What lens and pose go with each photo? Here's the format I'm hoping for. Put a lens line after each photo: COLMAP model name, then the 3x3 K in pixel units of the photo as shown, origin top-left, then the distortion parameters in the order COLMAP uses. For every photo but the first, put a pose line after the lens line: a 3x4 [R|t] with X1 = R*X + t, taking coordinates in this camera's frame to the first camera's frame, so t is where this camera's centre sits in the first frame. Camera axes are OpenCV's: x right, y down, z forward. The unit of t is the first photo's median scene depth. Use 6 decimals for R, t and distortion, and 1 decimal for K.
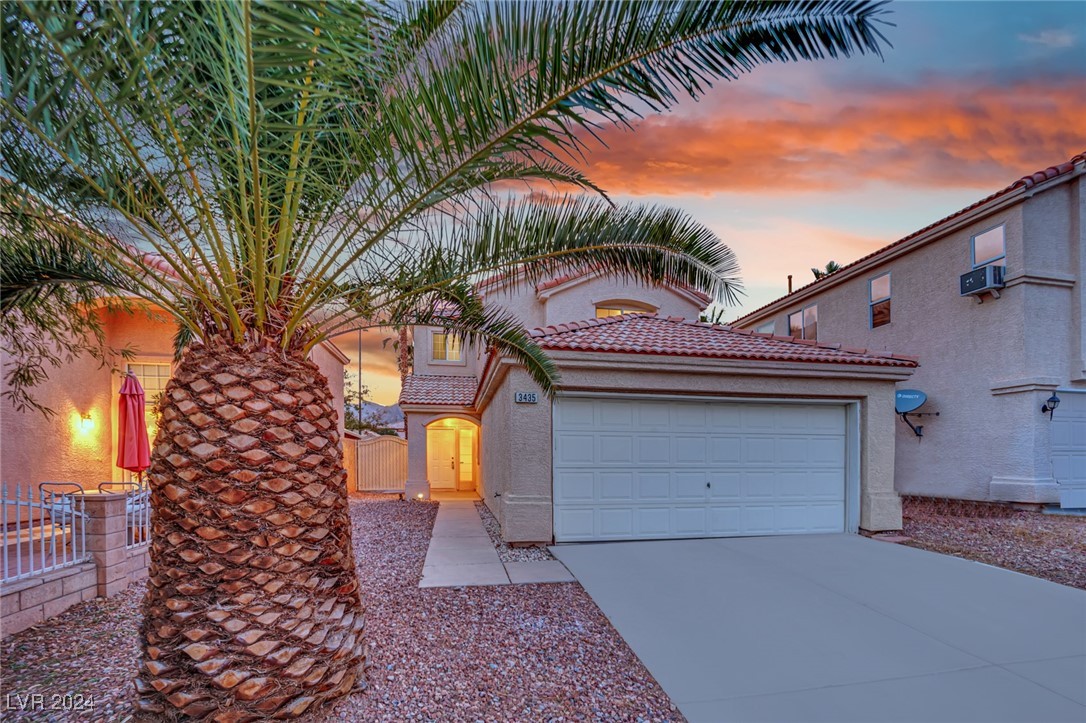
lens RADIAL K [[452.8, 0, 539.6], [0, 452.8, 444.8], [0, 0, 1]] dist [-0.047176, -0.006439]
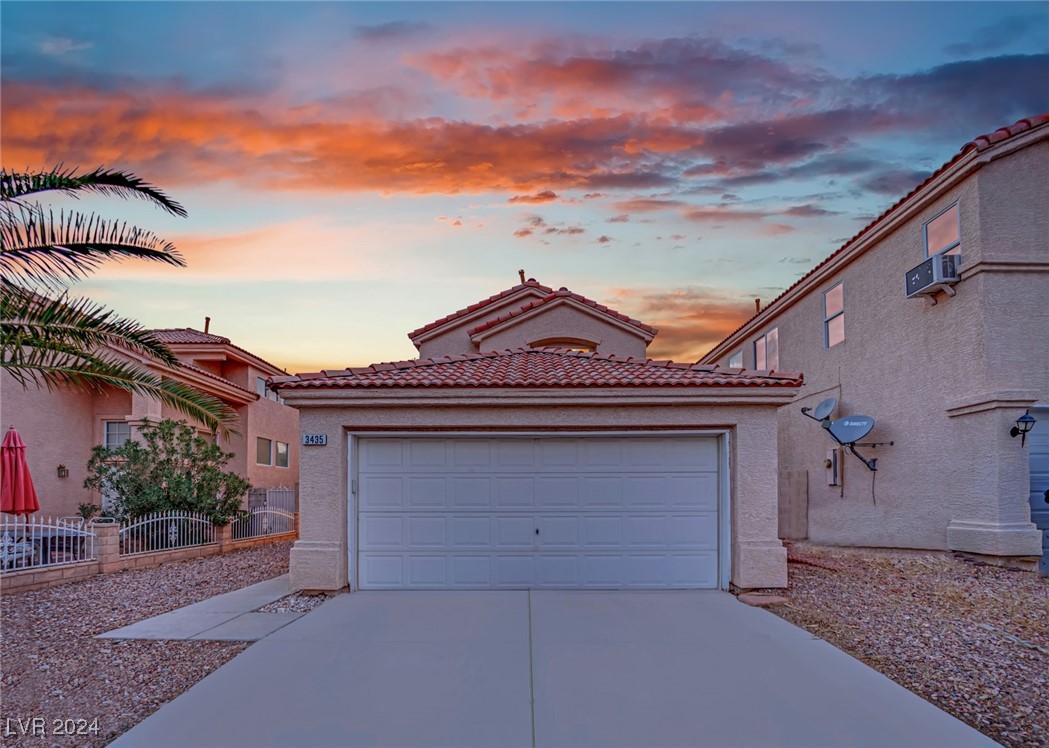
lens RADIAL K [[466.6, 0, 525.9], [0, 466.6, 475.2], [0, 0, 1]] dist [-0.058031, -0.000039]
pose [[0.988254, -0.017026, -0.151870, 0.452210], [0.012842, 0.999512, -0.028490, 0.004550], [0.152280, 0.026205, 0.987990, 0.077654]]
